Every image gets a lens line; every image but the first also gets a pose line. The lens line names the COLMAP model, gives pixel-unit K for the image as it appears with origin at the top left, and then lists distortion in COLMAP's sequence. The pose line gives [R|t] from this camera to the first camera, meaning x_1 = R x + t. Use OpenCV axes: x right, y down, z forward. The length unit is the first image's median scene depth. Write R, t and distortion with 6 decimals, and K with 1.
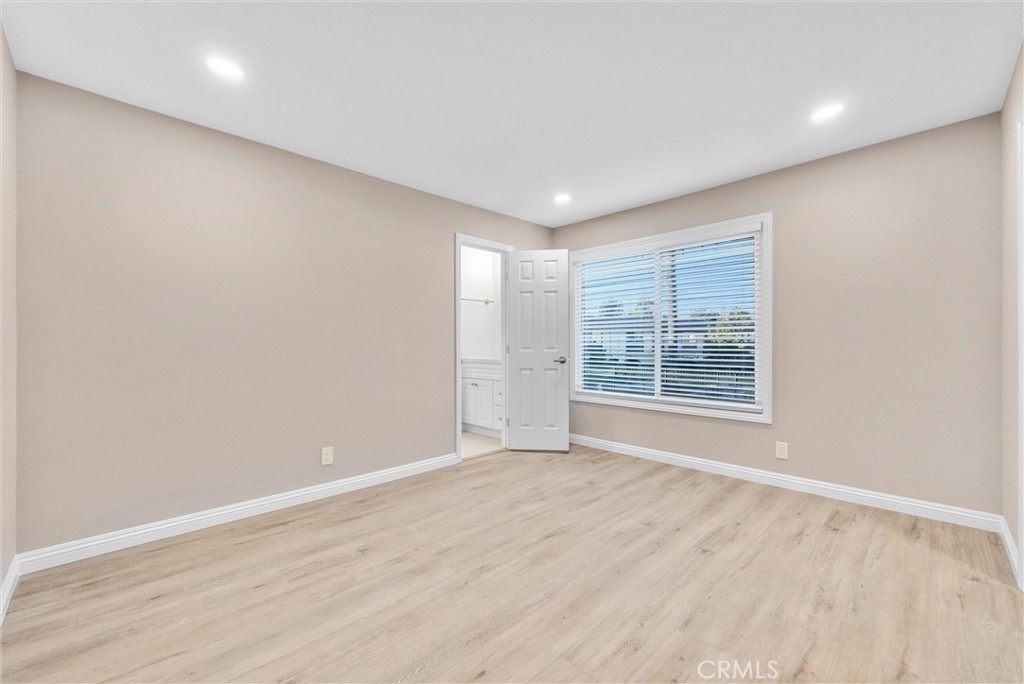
lens RADIAL K [[421.0, 0, 512.1], [0, 421.0, 342.5], [0, 0, 1]] dist [-0.004490, -0.000210]
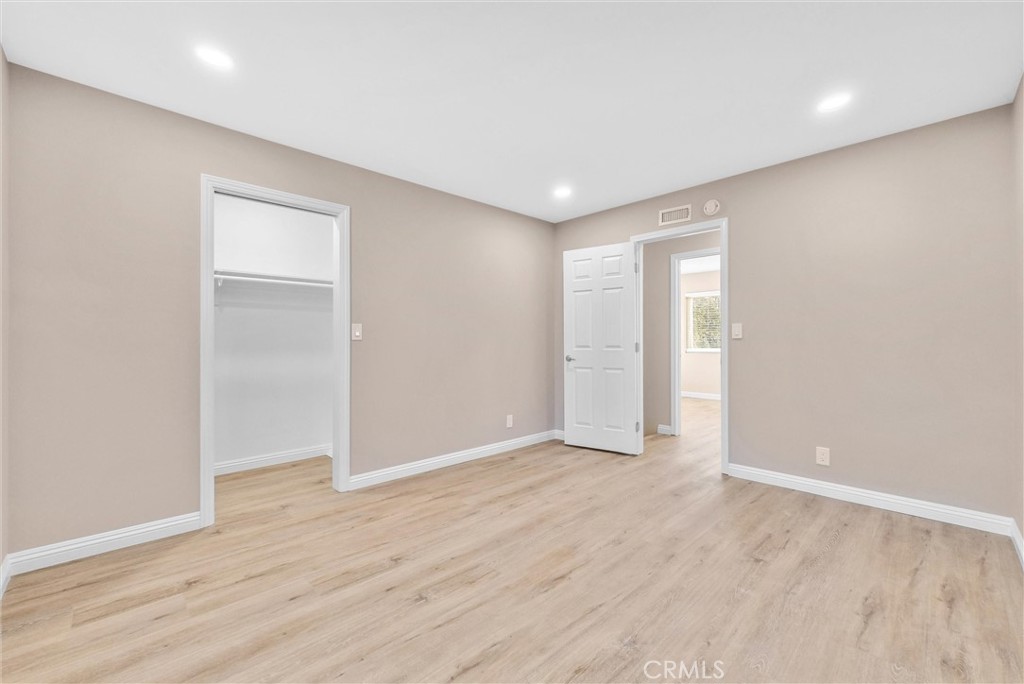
lens RADIAL K [[421.0, 0, 511.8], [0, 421.0, 342.6], [0, 0, 1]] dist [-0.004490, -0.000210]
pose [[-0.999972, 0.005835, 0.004706, 0.191535], [0.005829, 0.999982, -0.001323, 0.005857], [-0.004713, -0.001296, -0.999988, 1.970200]]
